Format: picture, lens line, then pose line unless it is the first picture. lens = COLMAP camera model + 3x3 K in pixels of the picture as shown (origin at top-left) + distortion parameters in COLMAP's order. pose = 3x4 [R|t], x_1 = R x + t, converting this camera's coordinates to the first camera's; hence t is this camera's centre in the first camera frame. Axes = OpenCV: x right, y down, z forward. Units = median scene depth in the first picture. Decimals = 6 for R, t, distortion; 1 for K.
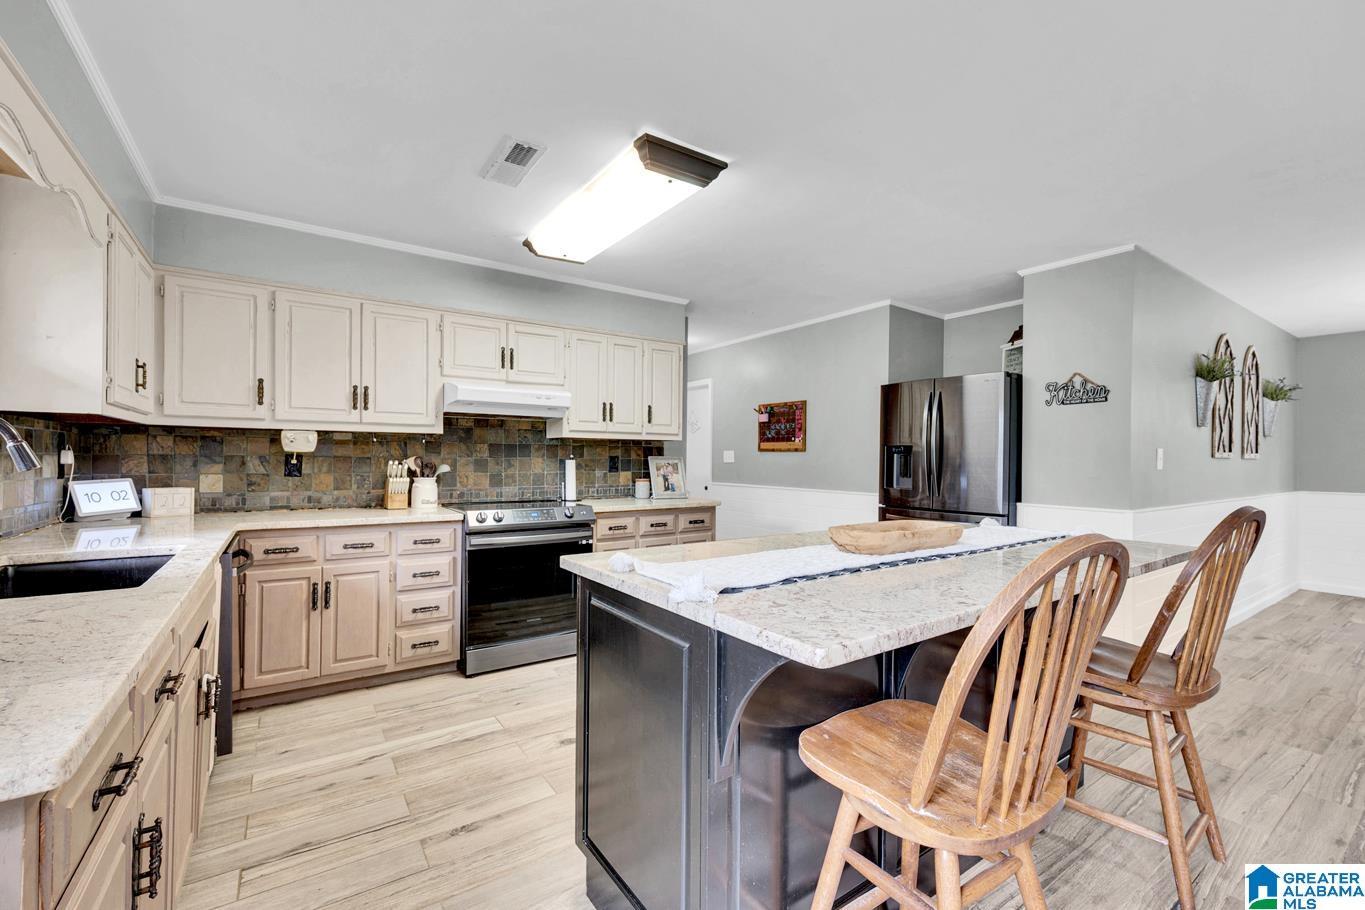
lens RADIAL K [[579.1, 0, 683.0], [0, 579.1, 454.5], [0, 0, 1]] dist [-0.001172, 0.000068]
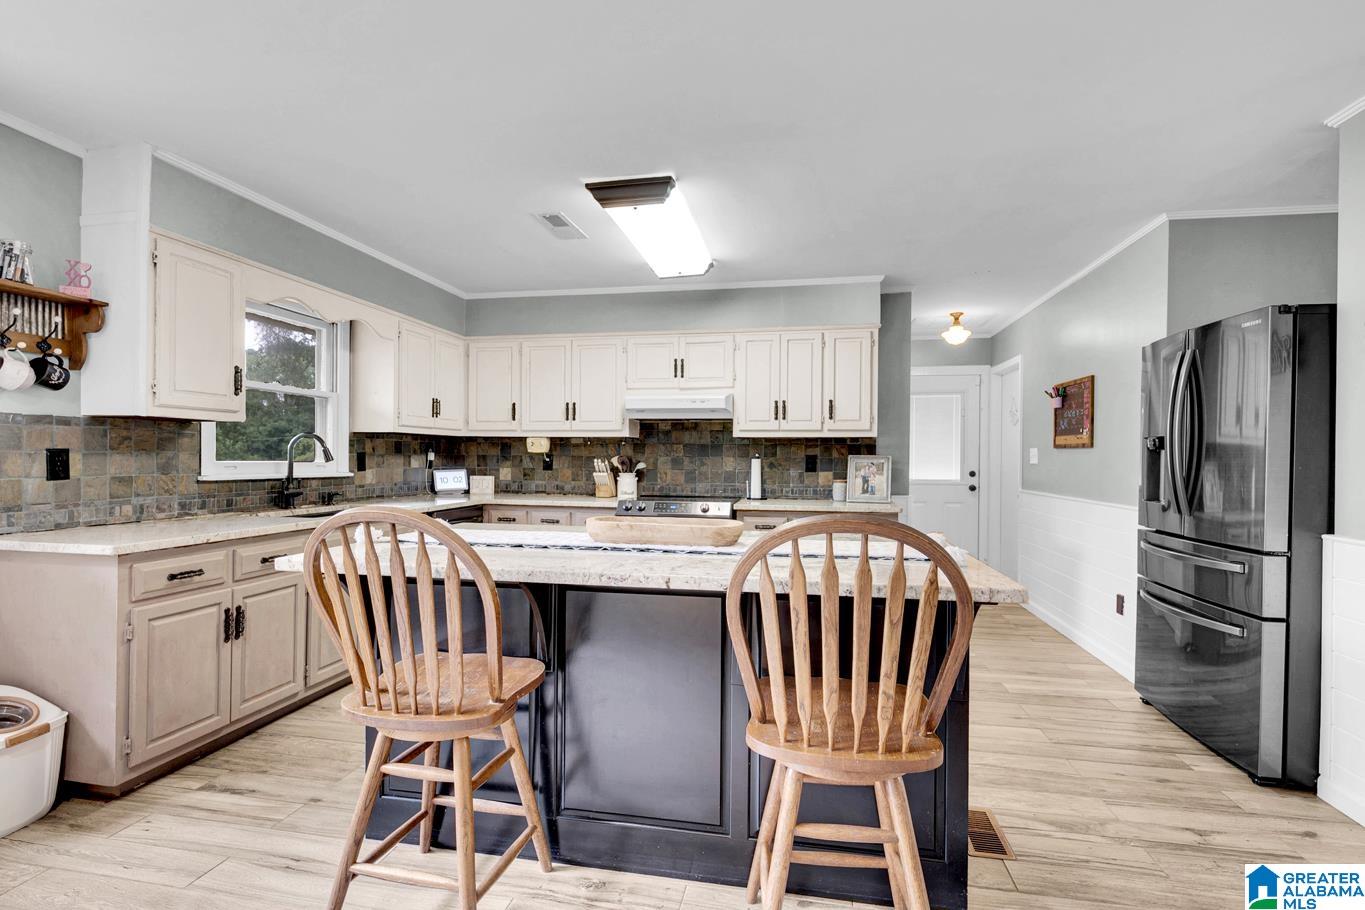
lens RADIAL K [[654.4, 0, 685.6], [0, 654.4, 459.3], [0, 0, 1]] dist [0.000550, -0.000036]
pose [[0.698406, 0.000295, -0.715702, 0.580095], [0.003296, 0.999988, 0.003628, 0.005732], [0.715694, -0.004893, 0.698397, 0.113594]]
